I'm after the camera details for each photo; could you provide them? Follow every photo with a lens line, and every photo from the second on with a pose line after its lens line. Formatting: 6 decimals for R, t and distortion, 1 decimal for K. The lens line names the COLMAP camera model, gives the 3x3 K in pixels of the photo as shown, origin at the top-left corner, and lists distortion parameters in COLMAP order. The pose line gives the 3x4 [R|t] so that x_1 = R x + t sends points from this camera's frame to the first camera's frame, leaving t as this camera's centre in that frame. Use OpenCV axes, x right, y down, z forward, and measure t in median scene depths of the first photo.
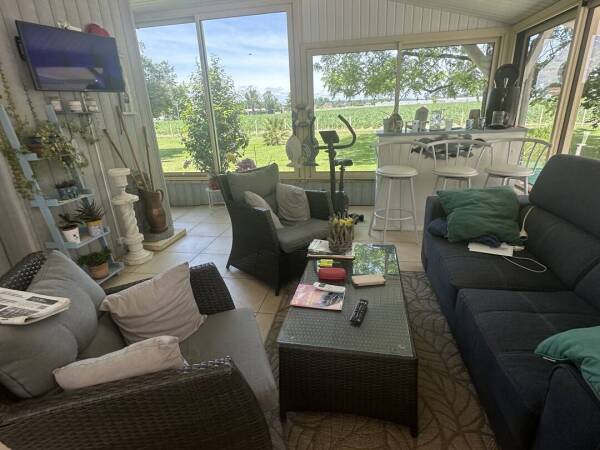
lens RADIAL K [[323.6, 0, 300.5], [0, 323.6, 226.0], [0, 0, 1]] dist [-0.005506, -0.001162]
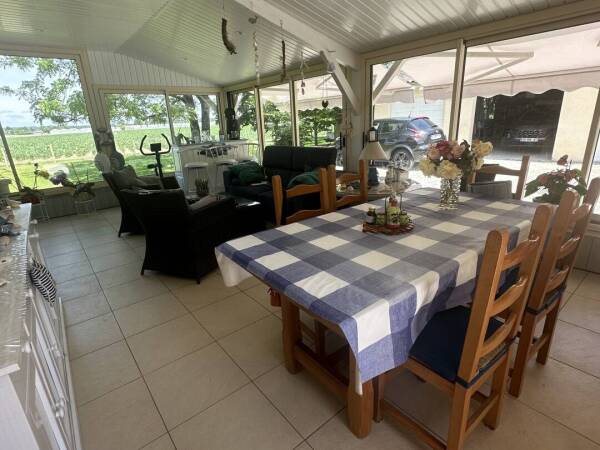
lens RADIAL K [[323.6, 0, 302.0], [0, 323.6, 223.6], [0, 0, 1]] dist [-0.005506, -0.001162]
pose [[0.645174, -0.216026, 0.732860, -0.678001], [0.275163, 0.960527, 0.040896, 0.221449], [-0.712766, 0.175271, 0.679150, -0.544072]]
